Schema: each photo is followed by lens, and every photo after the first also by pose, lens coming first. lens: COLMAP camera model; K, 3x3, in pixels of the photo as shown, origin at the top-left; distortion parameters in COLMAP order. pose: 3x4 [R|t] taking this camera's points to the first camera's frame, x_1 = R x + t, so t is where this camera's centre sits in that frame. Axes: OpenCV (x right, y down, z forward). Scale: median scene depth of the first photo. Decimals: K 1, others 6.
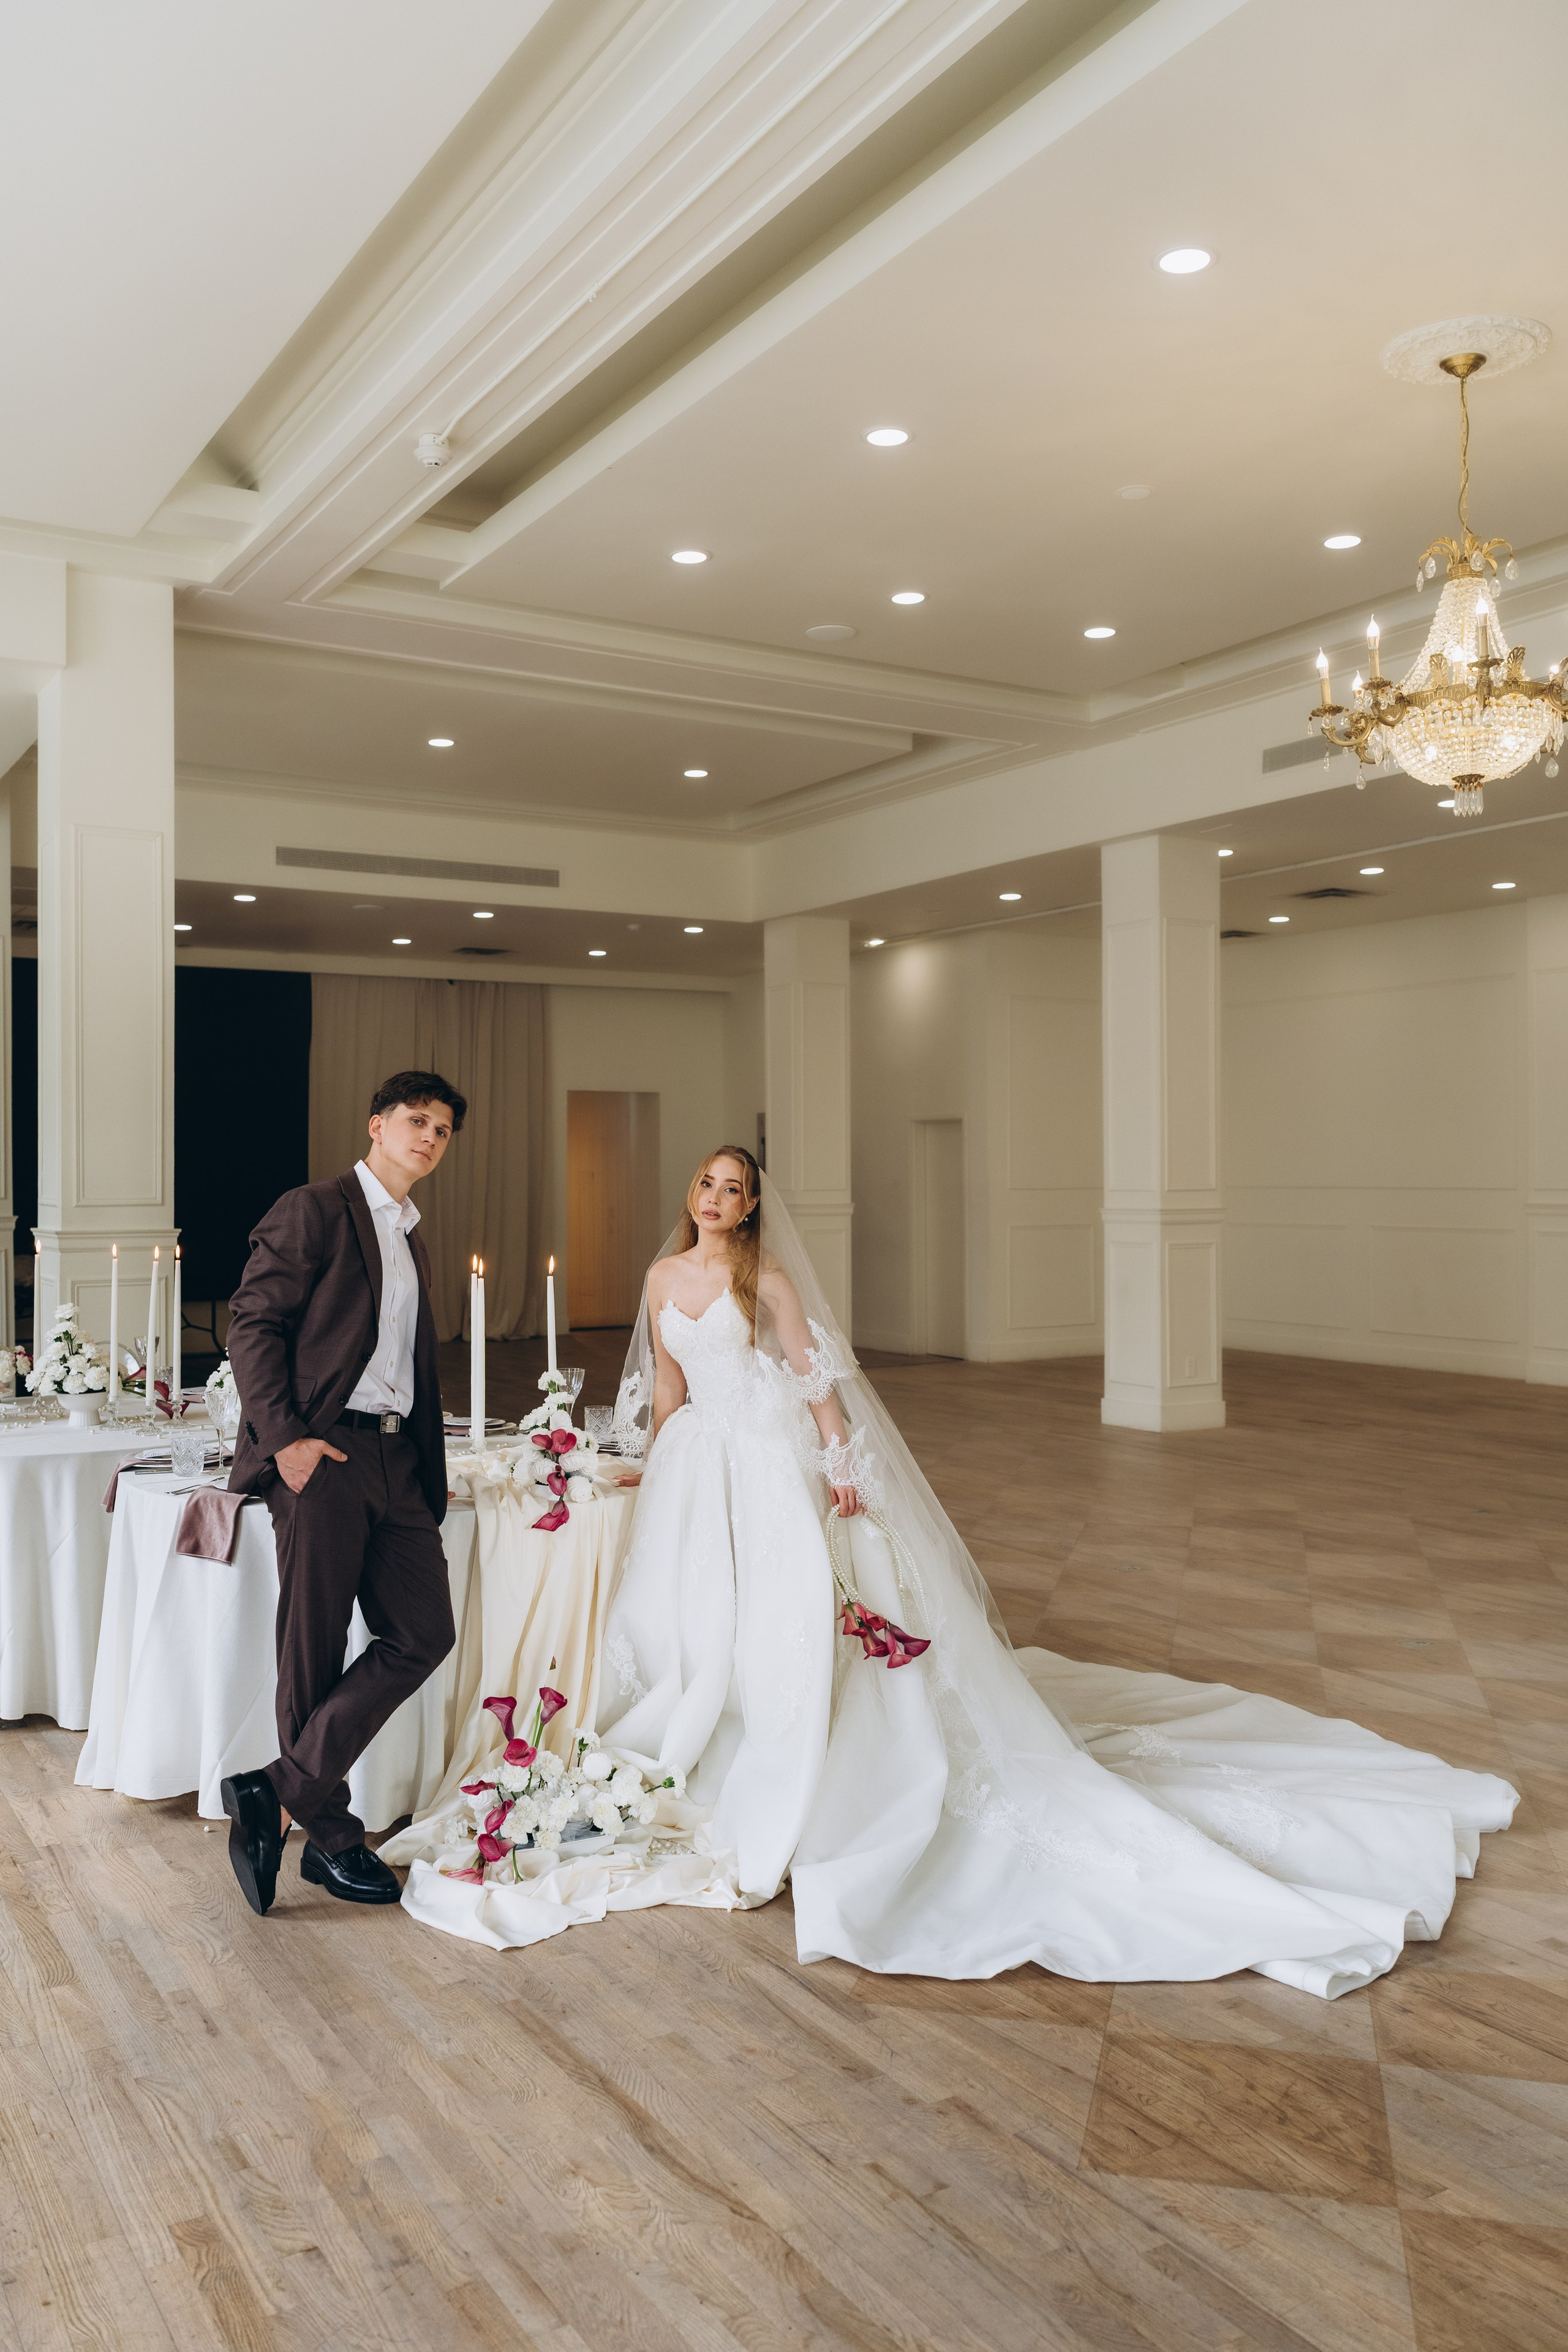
lens RADIAL K [[1940.1, 0, 784.0], [0, 1940.1, 1176.0], [0, 0, 1]] dist [-0.002092, -0.007327]
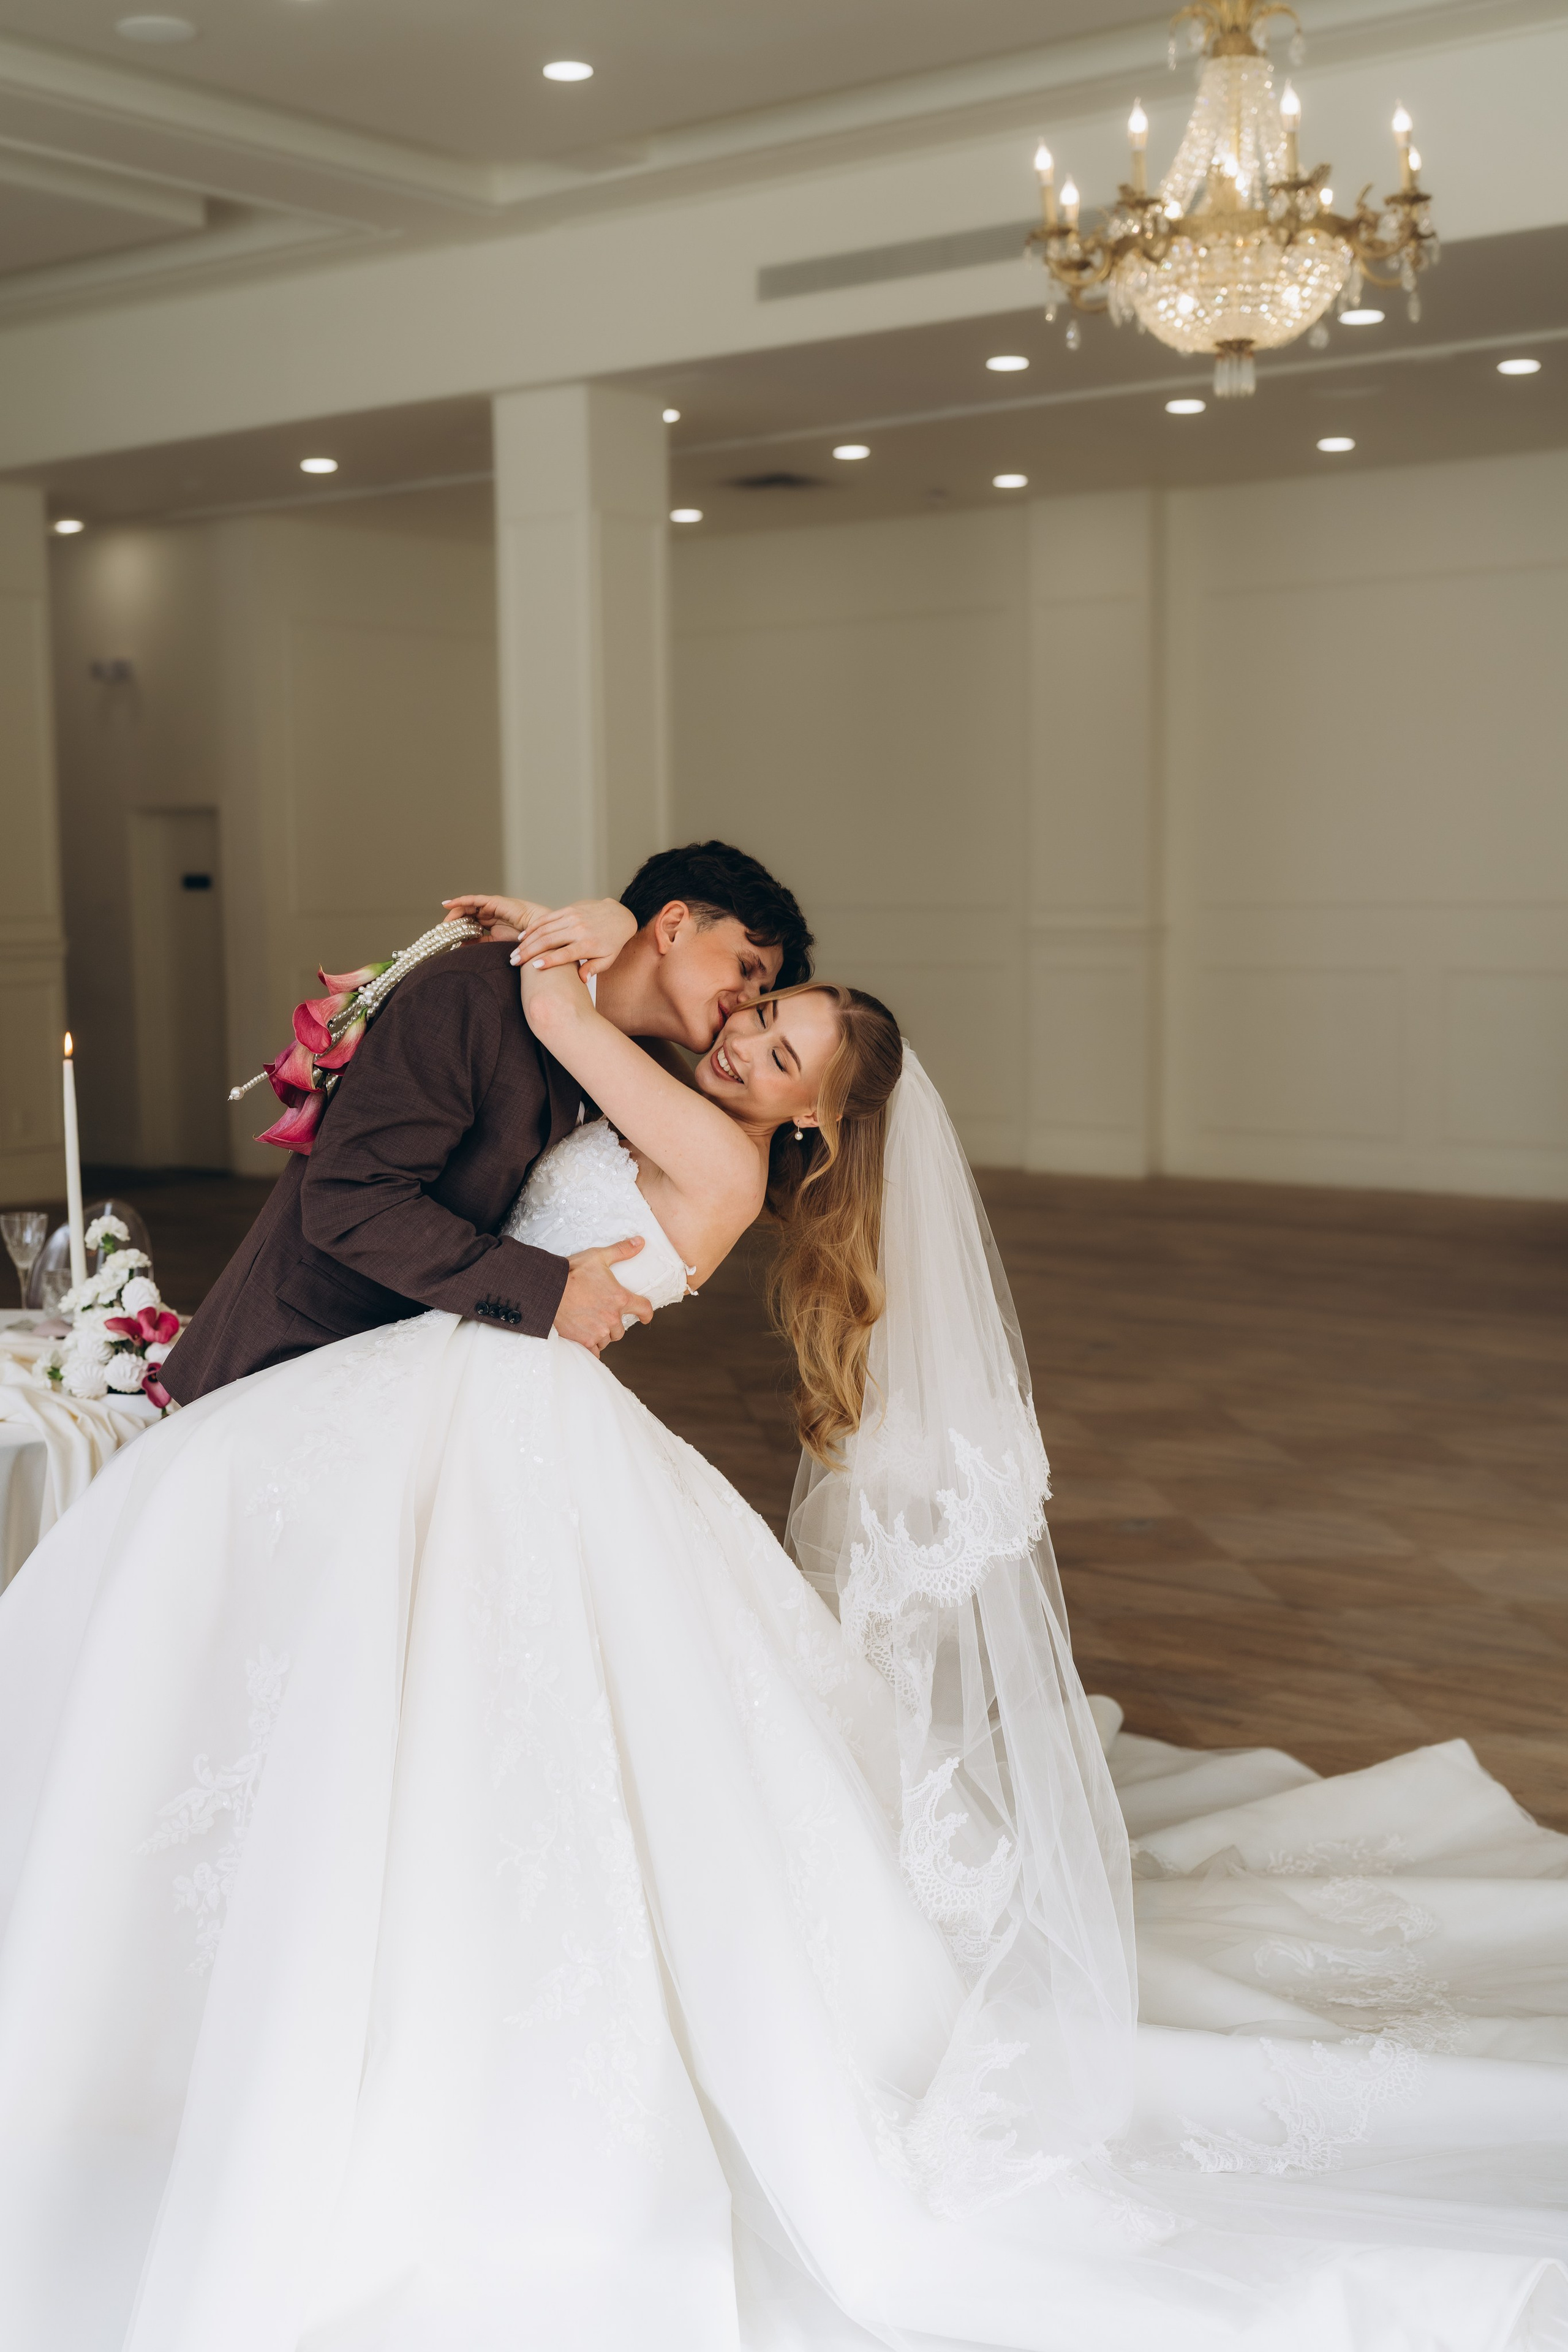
lens RADIAL K [[2928.4, 0, 784.0], [0, 2928.4, 1176.0], [0, 0, 1]] dist [0.002191, 0.039559]
pose [[0.930367, -0.044180, 0.363958, -0.316528], [0.008381, 0.995016, 0.099360, -0.008845], [-0.366534, -0.089391, 0.926100, 0.029847]]
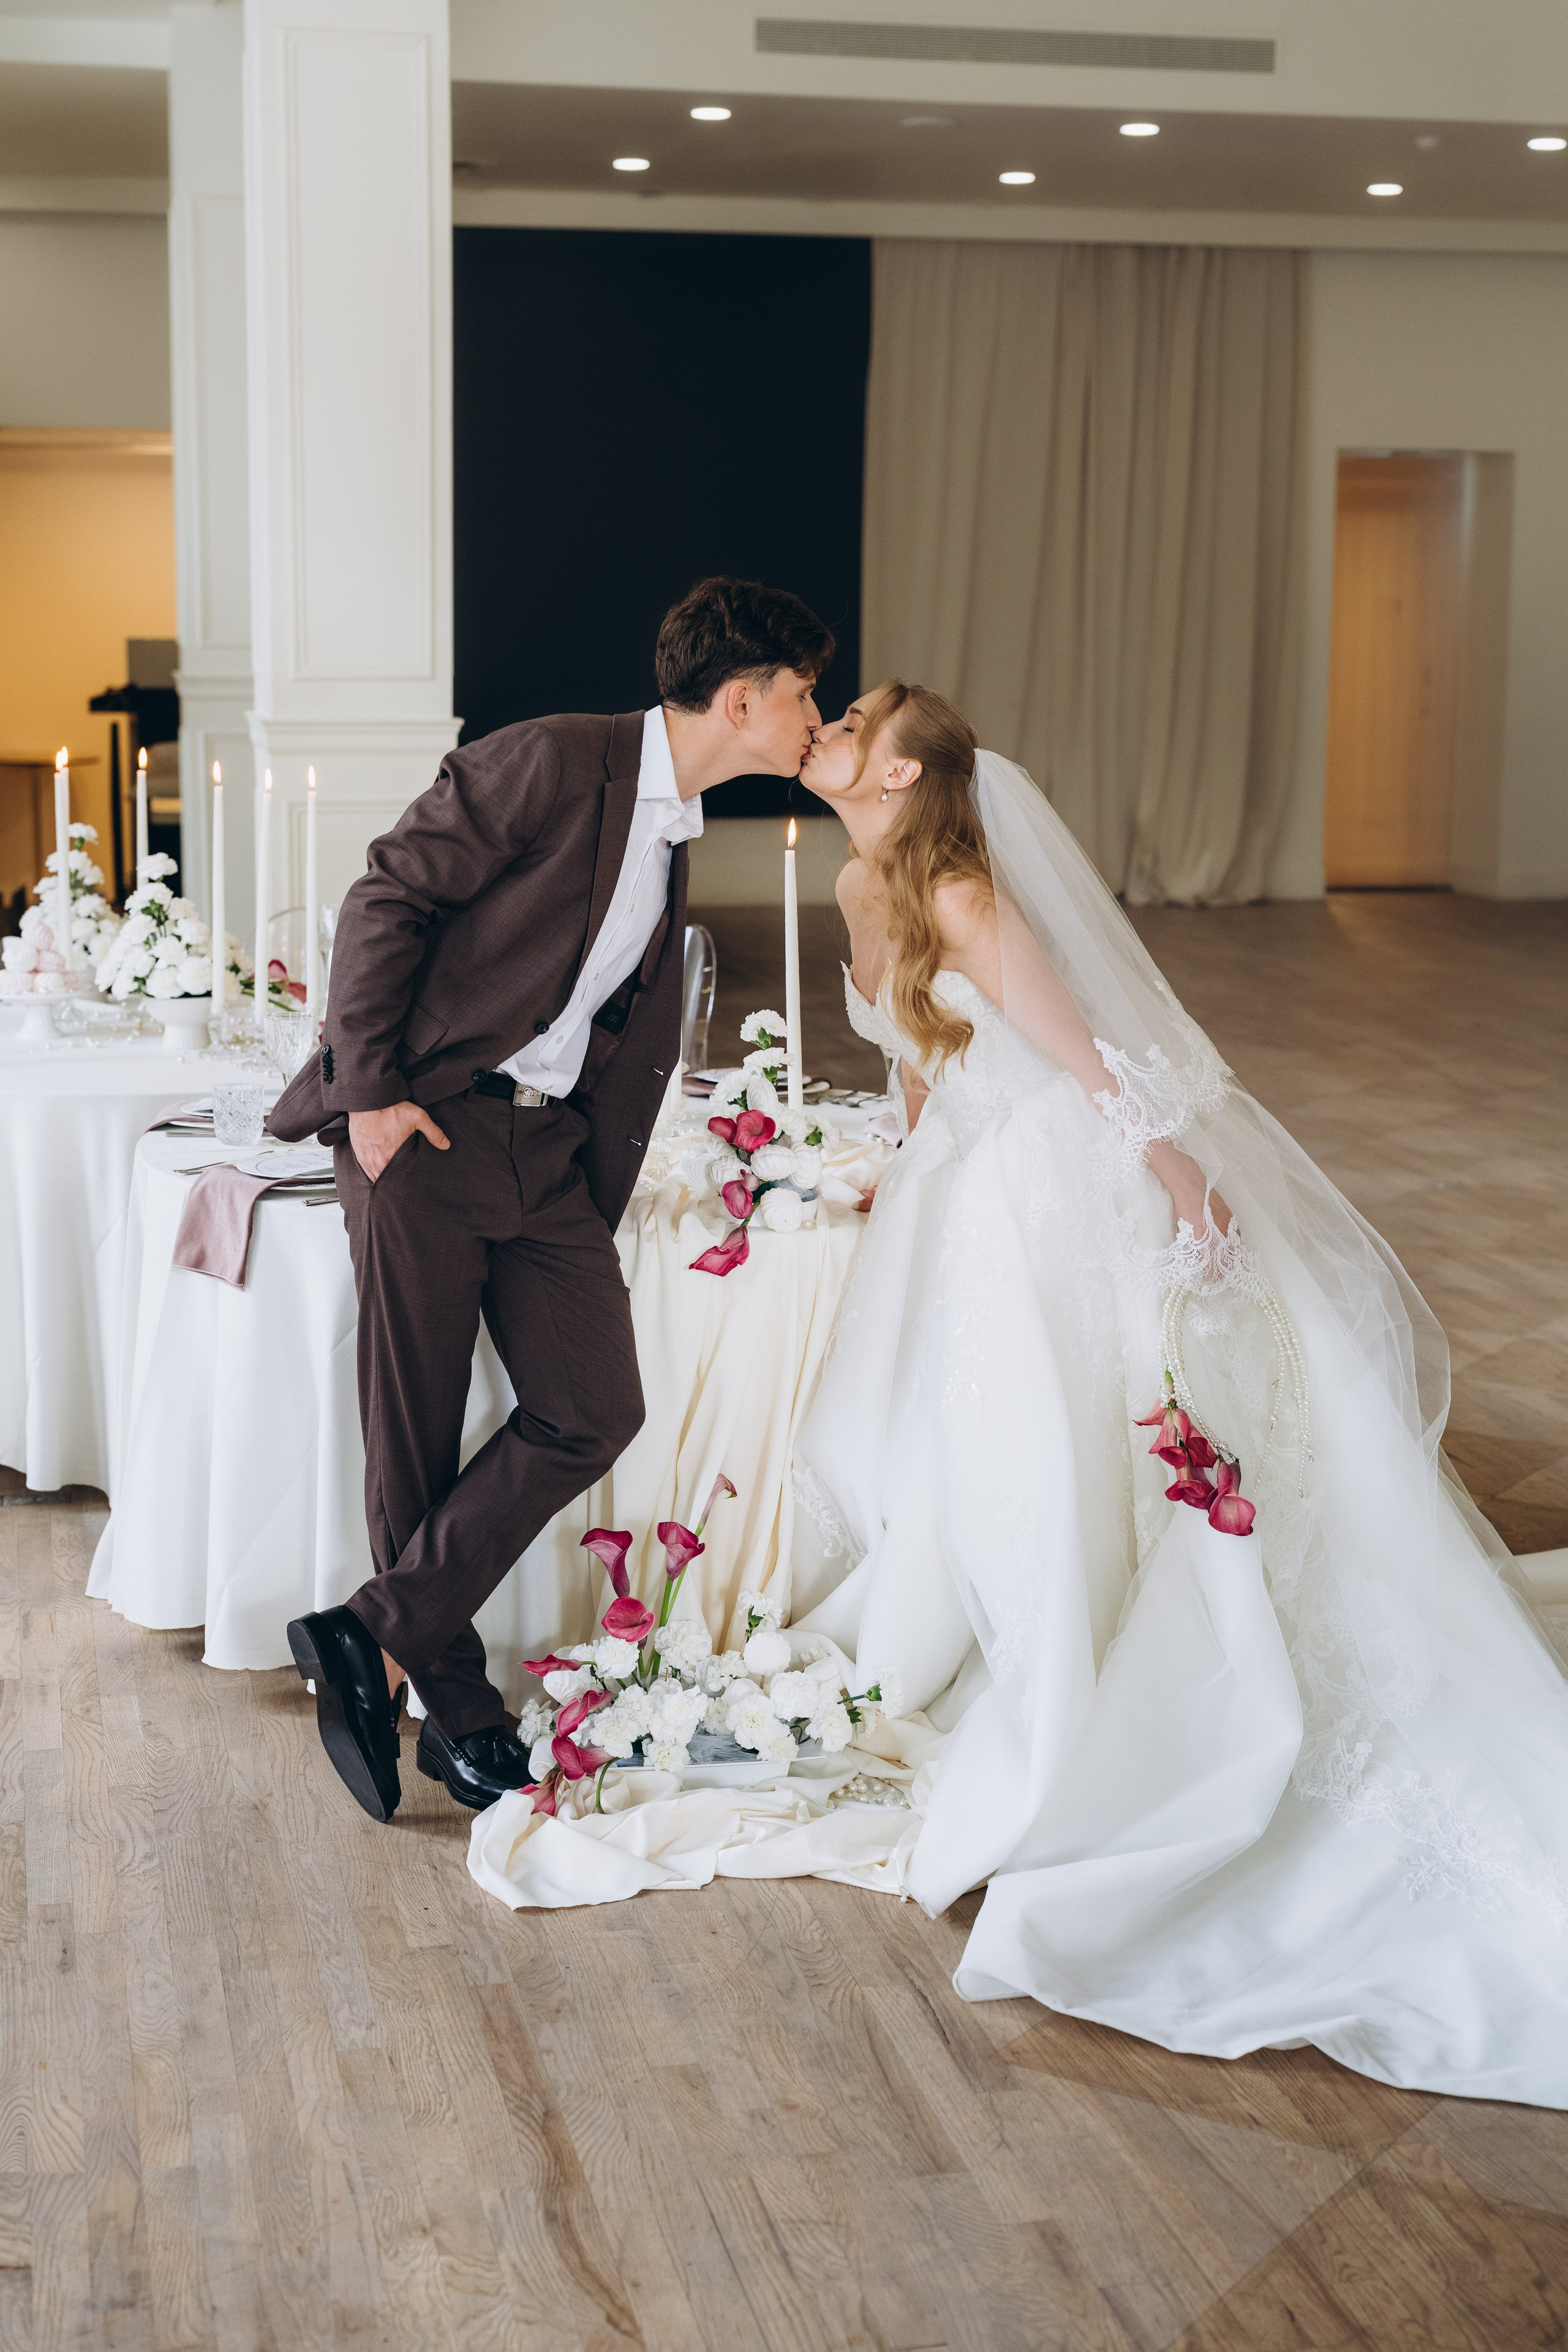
lens RADIAL K [[3556.1, 0, 784.0], [0, 3556.1, 1176.0], [0, 0, 1]] dist [0.022066, -0.115670]
pose [[0.947886, 0.066245, -0.311648, 0.257040], [-0.013360, 0.985550, 0.168857, -0.039225], [0.318330, -0.155893, 0.935074, -0.040379]]
